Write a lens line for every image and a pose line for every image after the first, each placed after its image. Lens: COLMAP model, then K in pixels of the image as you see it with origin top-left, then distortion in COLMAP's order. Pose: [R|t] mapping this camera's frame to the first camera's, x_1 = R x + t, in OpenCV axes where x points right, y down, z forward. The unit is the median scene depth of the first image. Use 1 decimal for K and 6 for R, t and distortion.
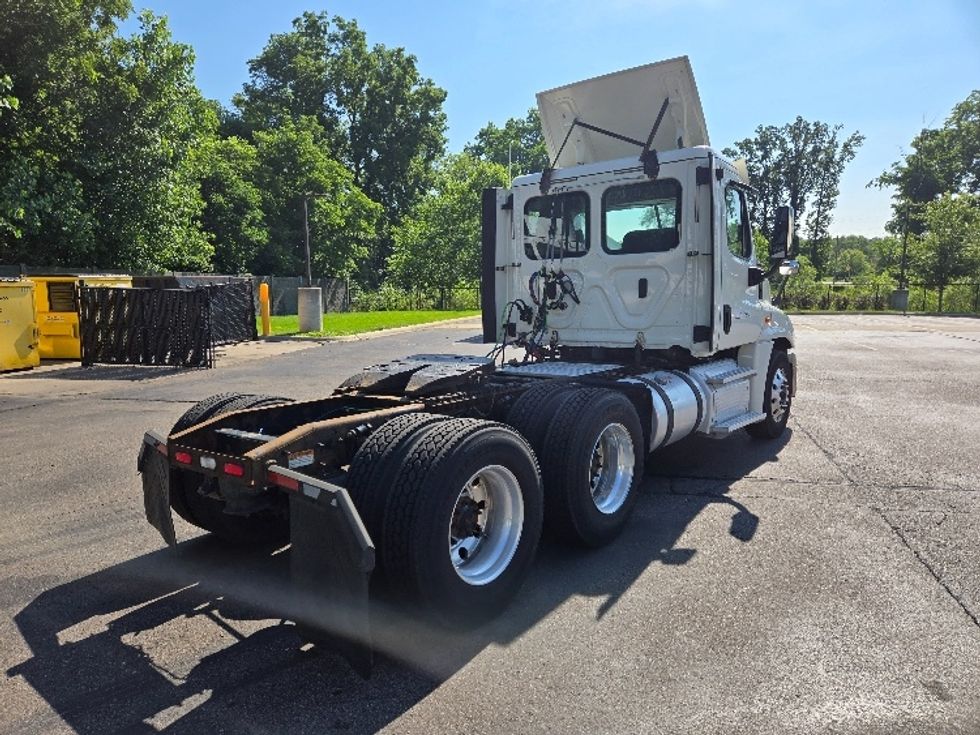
lens RADIAL K [[655.8, 0, 484.0], [0, 655.8, 363.2], [0, 0, 1]] dist [0.076998, -0.072104]
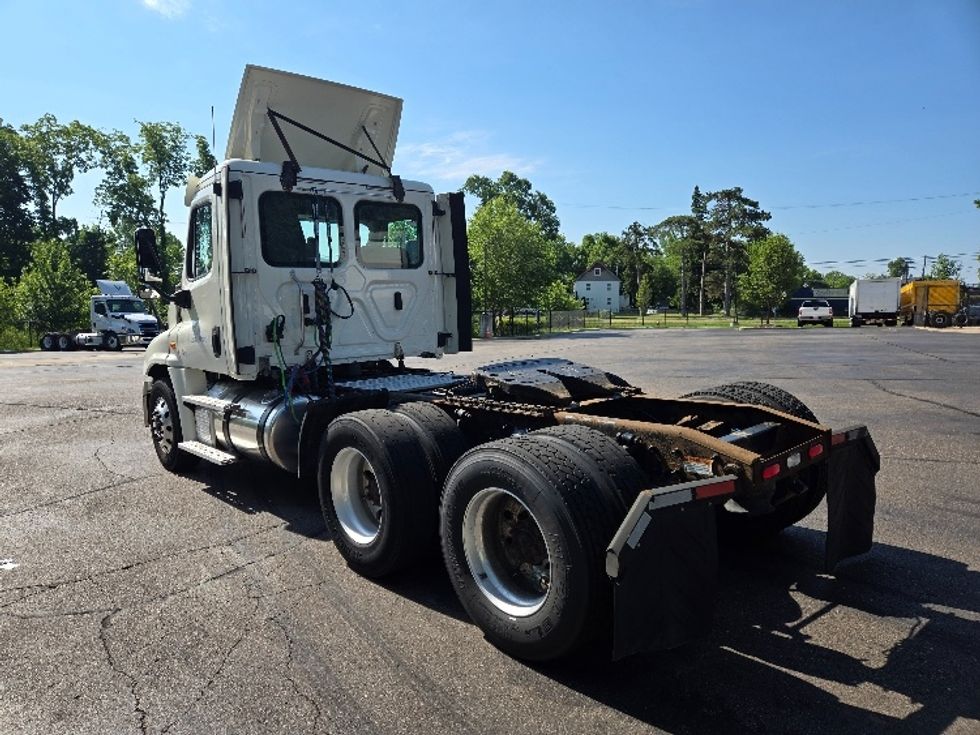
lens RADIAL K [[645.4, 0, 482.1], [0, 645.4, 358.1], [0, 0, 1]] dist [0.102496, -0.092027]
pose [[0.157708, -0.068332, 0.985119, -0.767277], [0.135978, 0.989602, 0.046874, -0.052632], [-0.978079, 0.126562, 0.165360, 0.694355]]
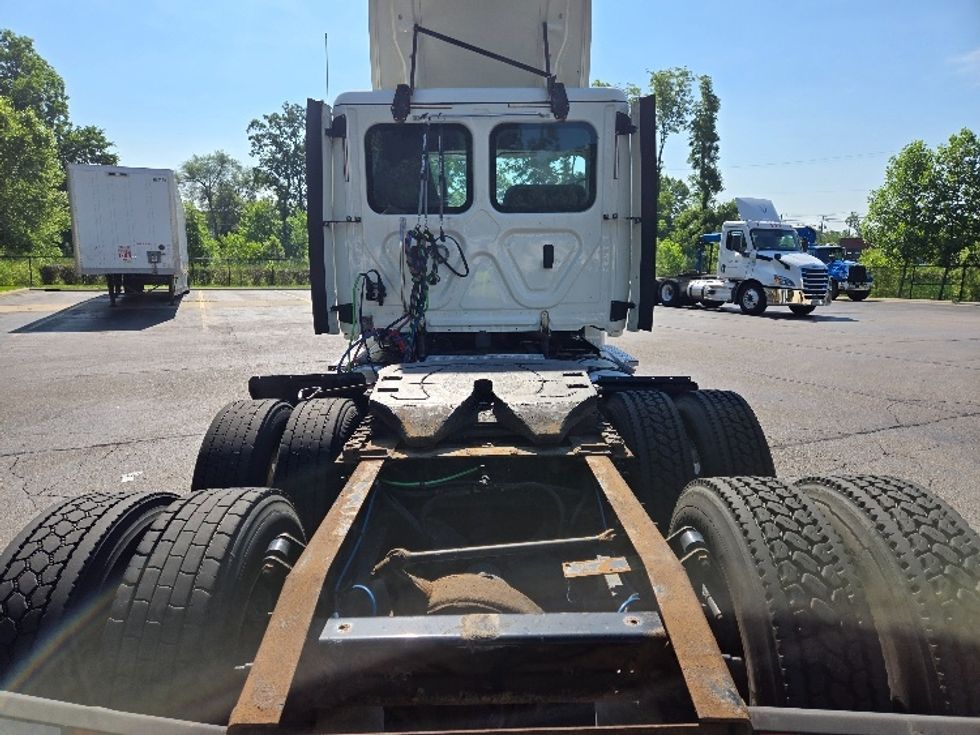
lens RADIAL K [[655.8, 0, 484.0], [0, 655.8, 363.2], [0, 0, 1]] dist [0.076998, -0.072104]
pose [[0.777782, -0.082042, 0.623157, -0.330045], [0.058669, 0.996592, 0.057980, -0.034352], [-0.625790, -0.008536, 0.779945, 0.411119]]
